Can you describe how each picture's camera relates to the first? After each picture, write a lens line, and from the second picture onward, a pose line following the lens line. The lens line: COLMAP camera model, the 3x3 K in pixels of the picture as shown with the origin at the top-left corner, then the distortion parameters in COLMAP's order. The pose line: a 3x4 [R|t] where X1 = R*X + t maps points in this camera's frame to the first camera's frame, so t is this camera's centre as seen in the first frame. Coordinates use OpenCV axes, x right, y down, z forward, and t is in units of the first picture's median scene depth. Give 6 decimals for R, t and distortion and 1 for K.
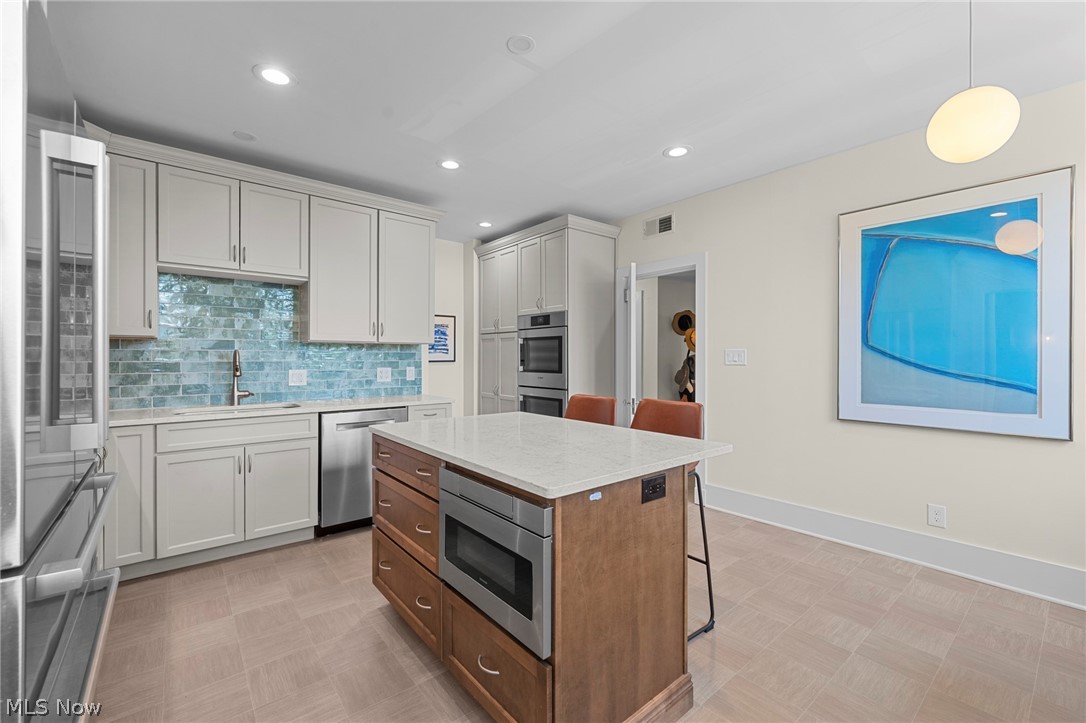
lens RADIAL K [[449.5, 0, 548.7], [0, 449.5, 359.8], [0, 0, 1]] dist [-0.007211, 0.000663]
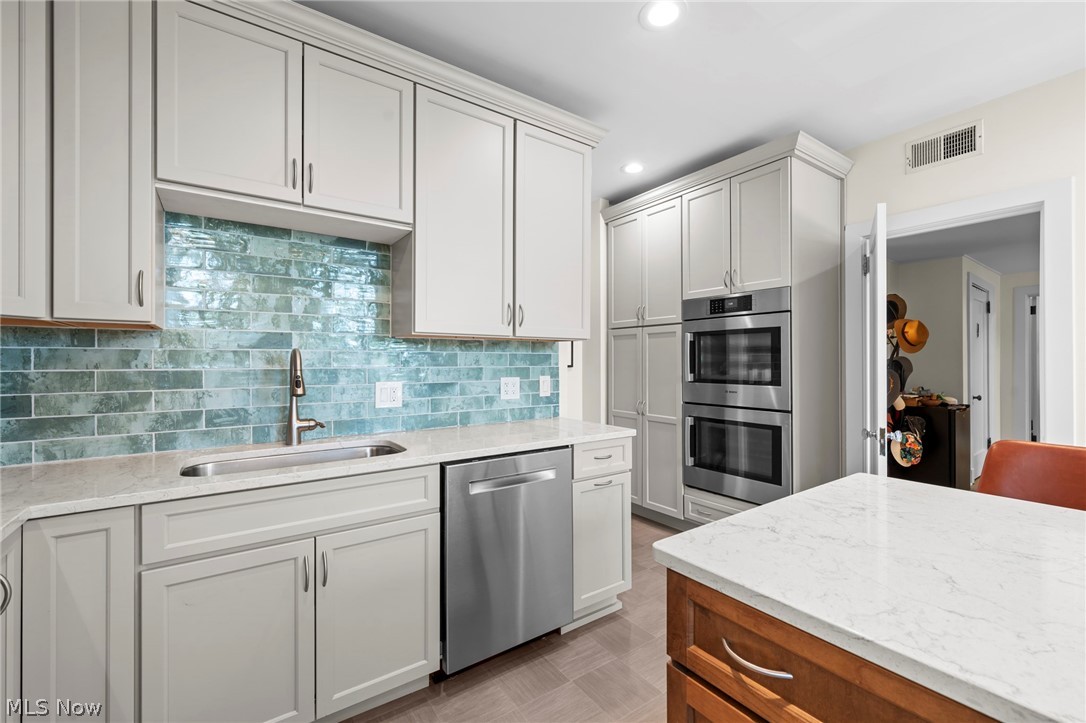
lens RADIAL K [[449.5, 0, 544.4], [0, 449.5, 361.9], [0, 0, 1]] dist [-0.007211, 0.000663]
pose [[0.996911, -0.002293, -0.078511, -0.307420], [0.001971, 0.999989, -0.004172, -0.002167], [0.078519, 0.004005, 0.996905, 0.415568]]
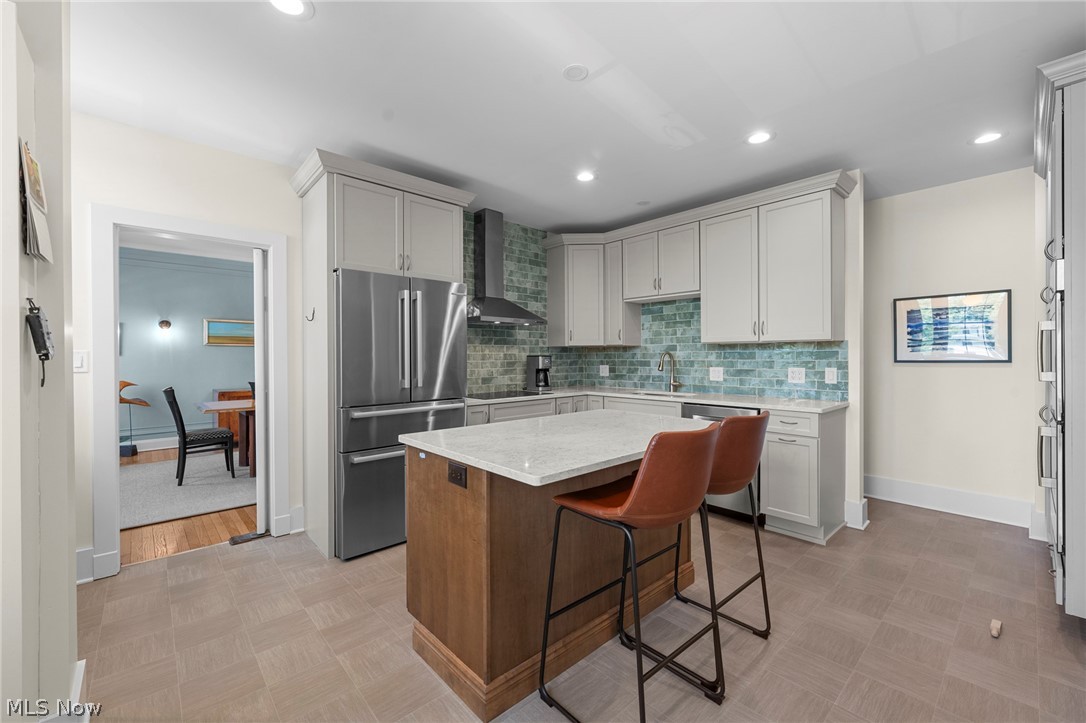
lens RADIAL K [[449.5, 0, 542.4], [0, 449.5, 341.0], [0, 0, 1]] dist [-0.007211, 0.000663]
pose [[0.031084, -0.036091, -0.998865, 0.614939], [-0.000615, 0.999347, -0.036127, -0.004349], [0.999517, 0.001737, 0.031041, 0.521938]]
